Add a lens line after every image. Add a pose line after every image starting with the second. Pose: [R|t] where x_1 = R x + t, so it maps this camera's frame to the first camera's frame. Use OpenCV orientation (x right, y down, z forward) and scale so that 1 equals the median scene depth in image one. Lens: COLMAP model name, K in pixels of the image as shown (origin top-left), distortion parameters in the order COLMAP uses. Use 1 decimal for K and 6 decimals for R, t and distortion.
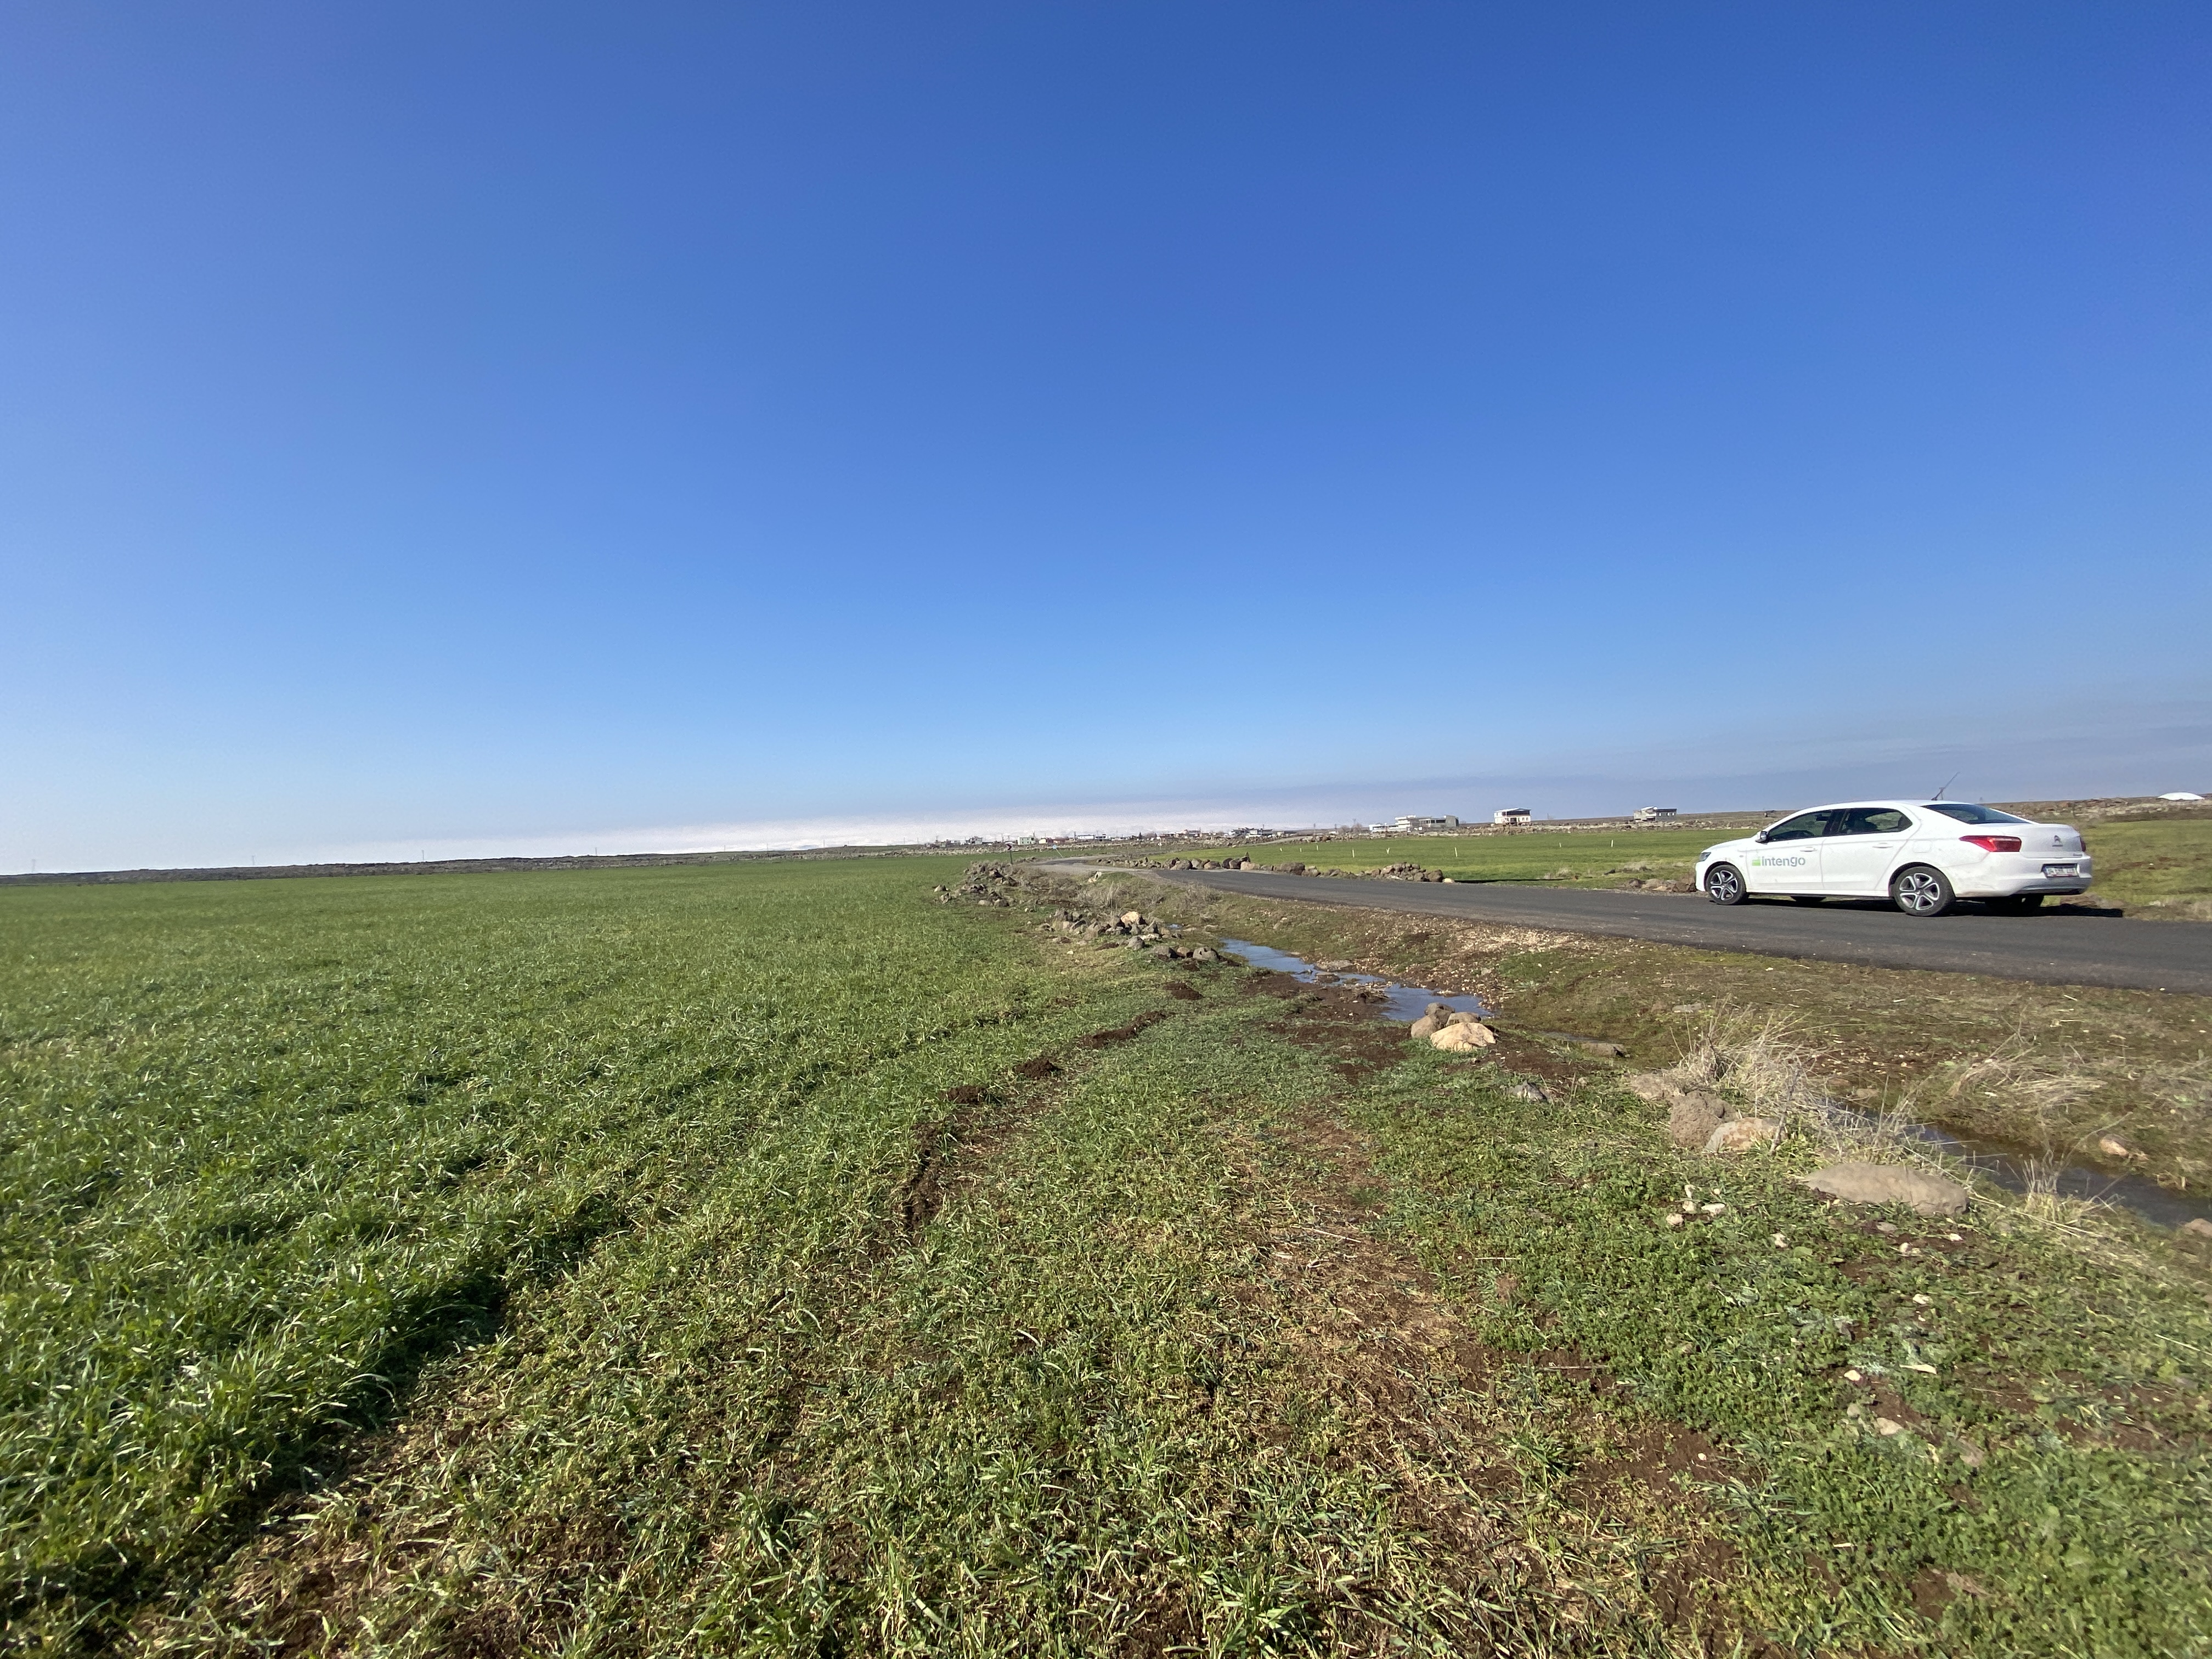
lens RADIAL K [[887.4, 0, 1106.9], [0, 887.4, 811.5], [0, 0, 1]] dist [0.022484, -0.020286]
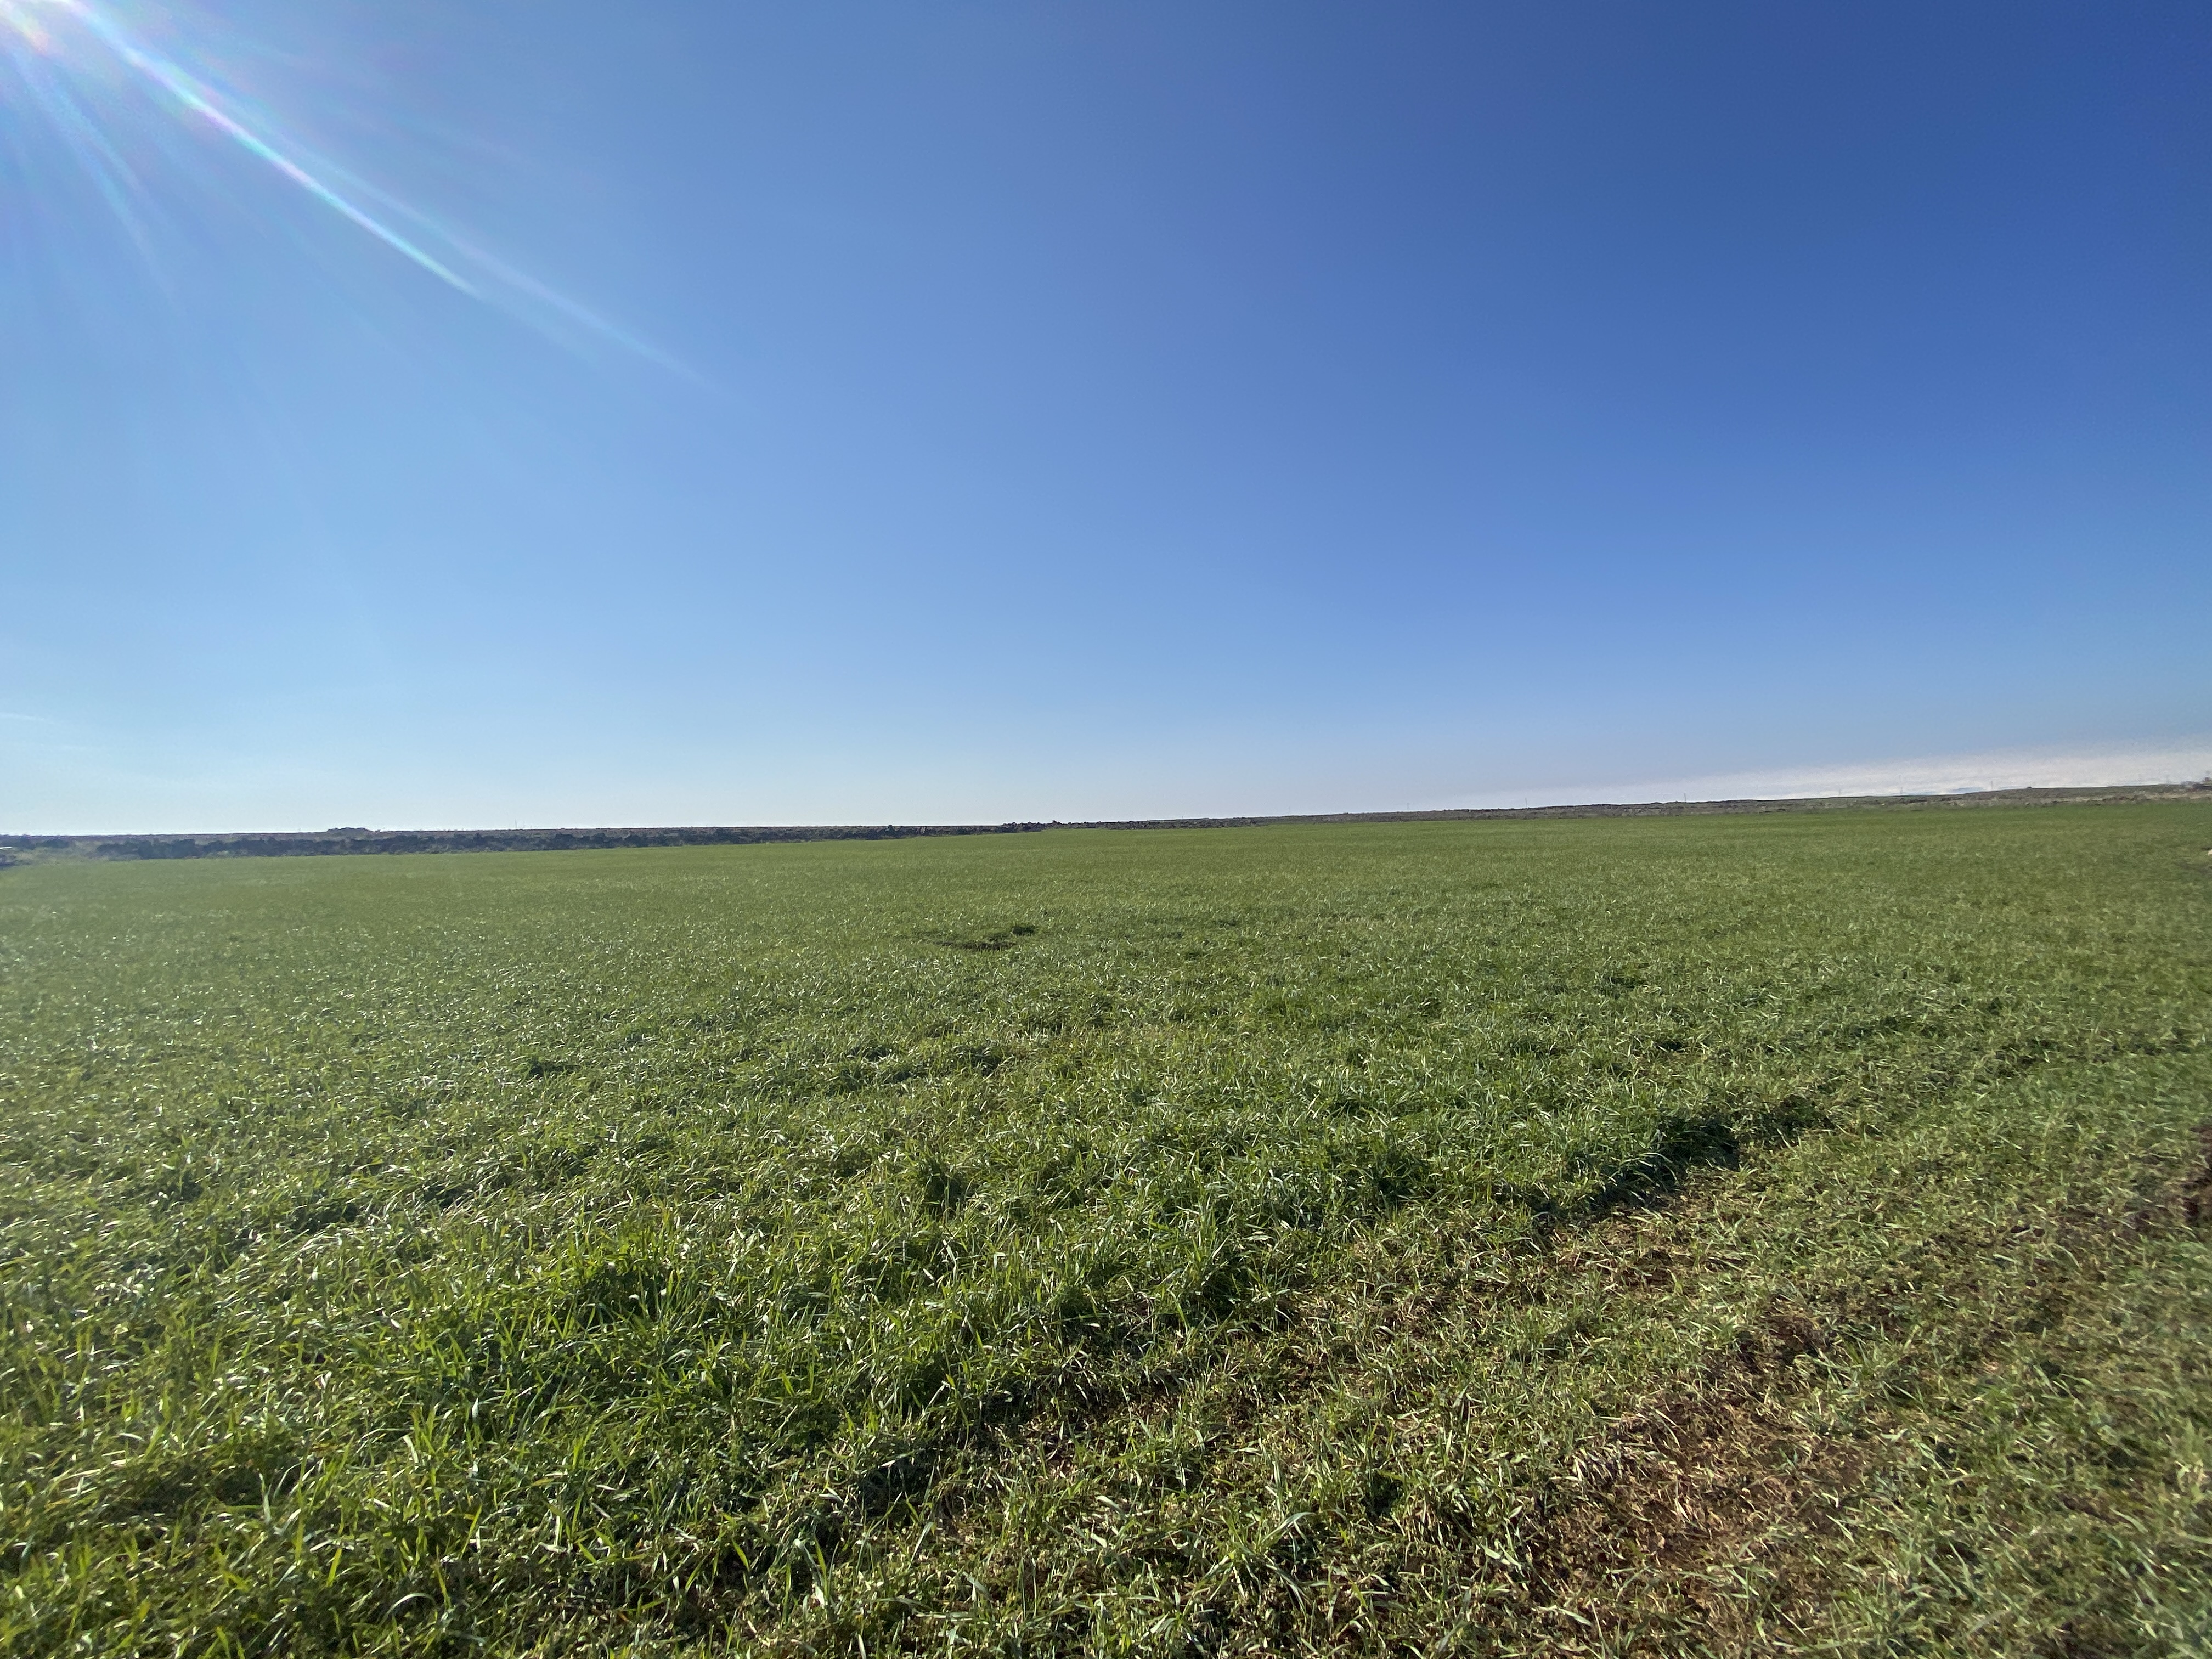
lens RADIAL K [[888.6, 0, 1111.5], [0, 888.6, 831.4], [0, 0, 1]] dist [0.017984, -0.020121]
pose [[0.463566, 0.026874, -0.885655, 0.023344], [0.045783, 0.997478, 0.054230, -0.010427], [0.884879, -0.065687, 0.461166, -0.283889]]
